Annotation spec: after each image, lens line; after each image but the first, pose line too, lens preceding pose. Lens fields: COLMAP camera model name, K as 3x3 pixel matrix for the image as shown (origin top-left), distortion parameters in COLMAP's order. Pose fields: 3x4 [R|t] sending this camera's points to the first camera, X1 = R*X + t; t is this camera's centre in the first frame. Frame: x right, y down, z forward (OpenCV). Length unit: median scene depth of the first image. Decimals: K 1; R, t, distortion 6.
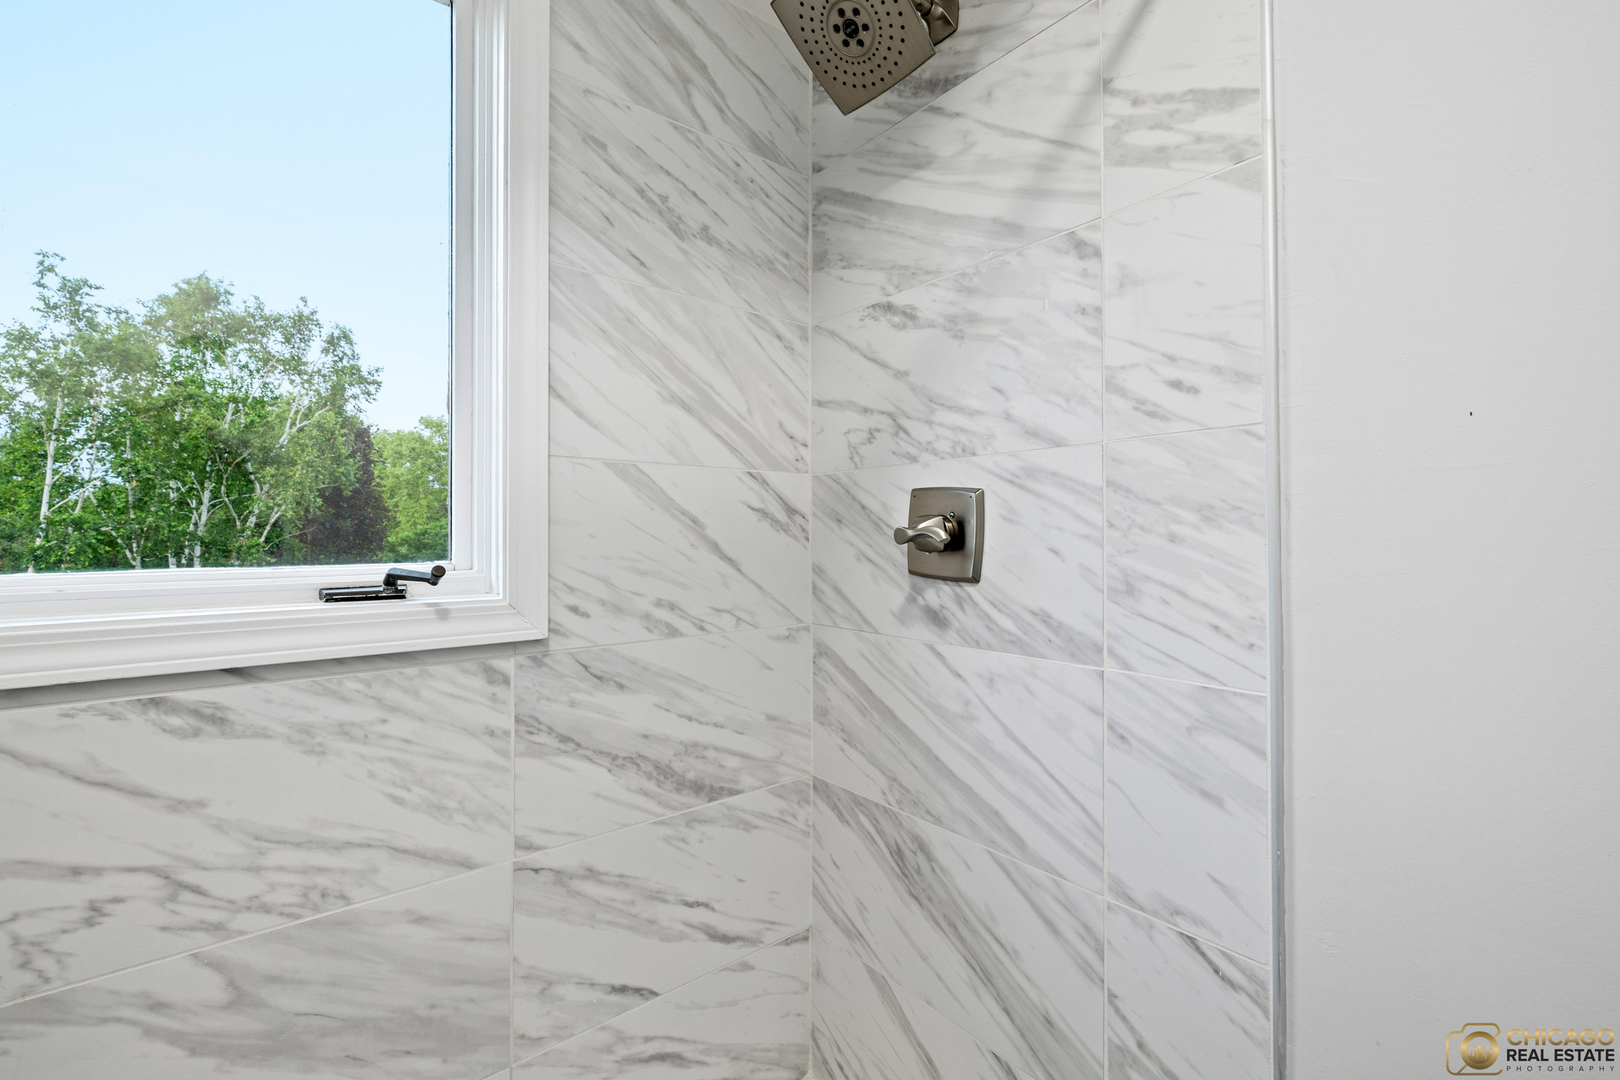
lens RADIAL K [[680.4, 0, 804.7], [0, 680.4, 528.0], [0, 0, 1]] dist [-0.000231, 0.000003]
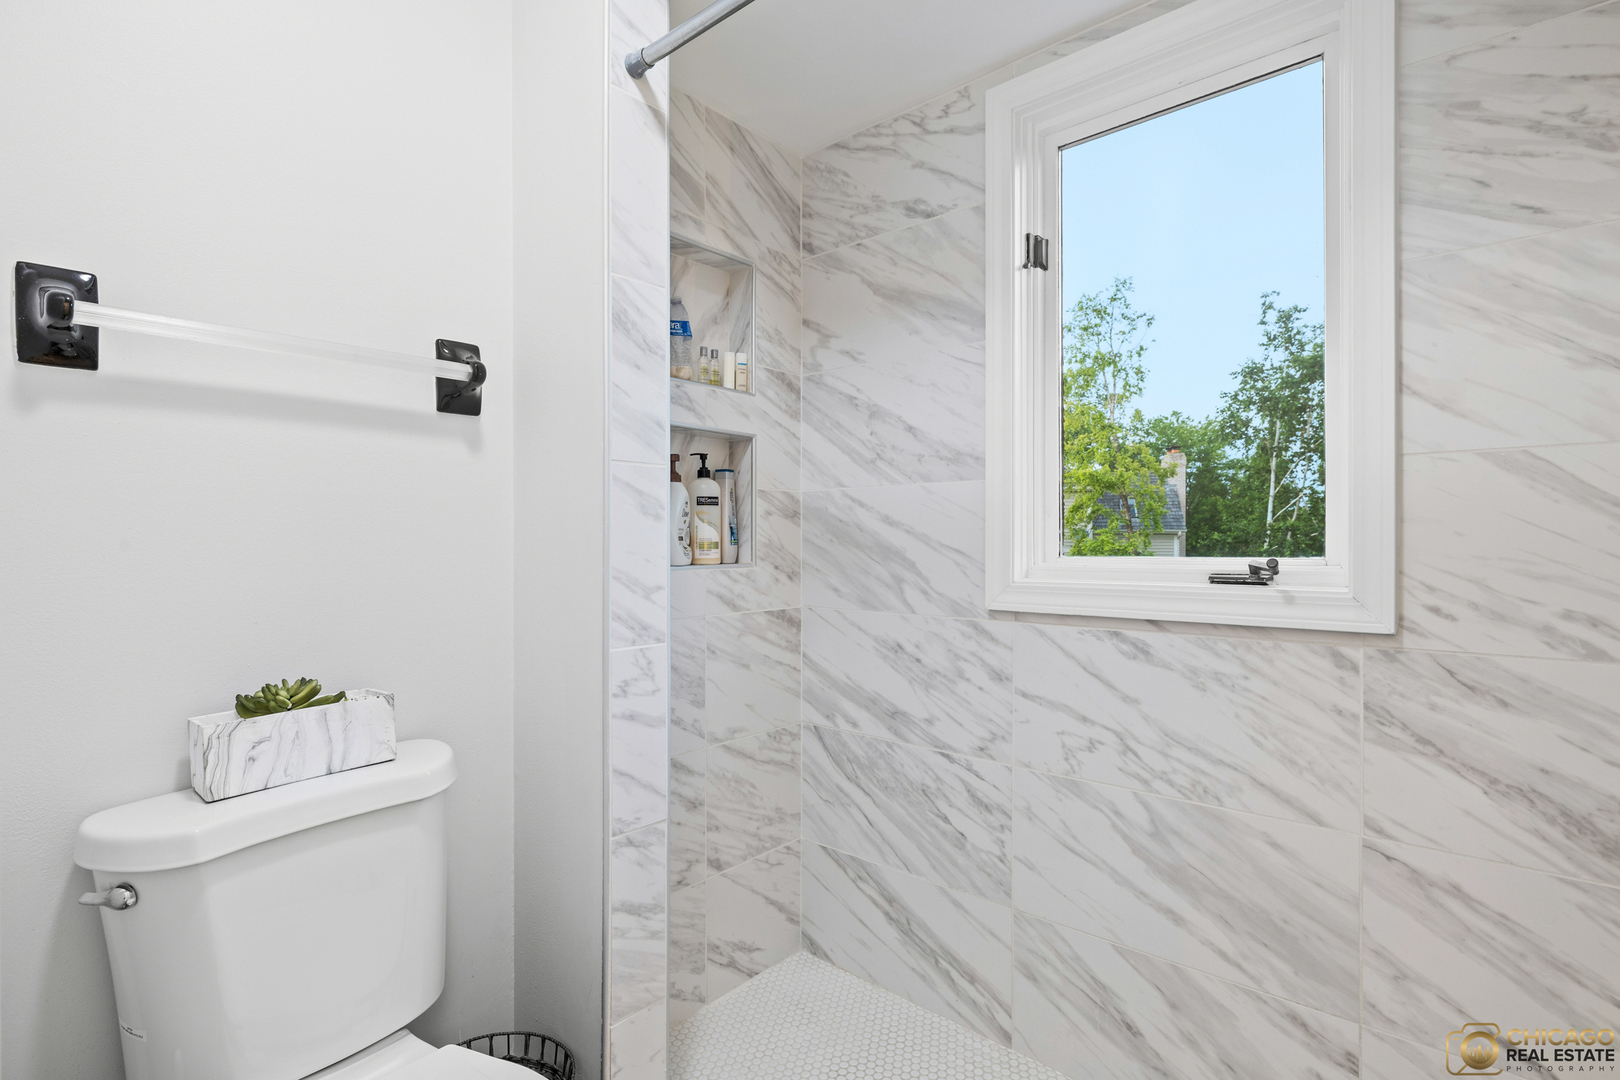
lens RADIAL K [[762.6, 0, 810.0], [0, 762.6, 540.0], [0, 0, 1]] dist [0.000514, 0.000093]
pose [[0.187981, -0.001606, -0.982171, 0.591418], [0.011930, 0.999929, 0.000649, 0.009342], [0.982100, -0.011840, 0.187987, -0.077750]]
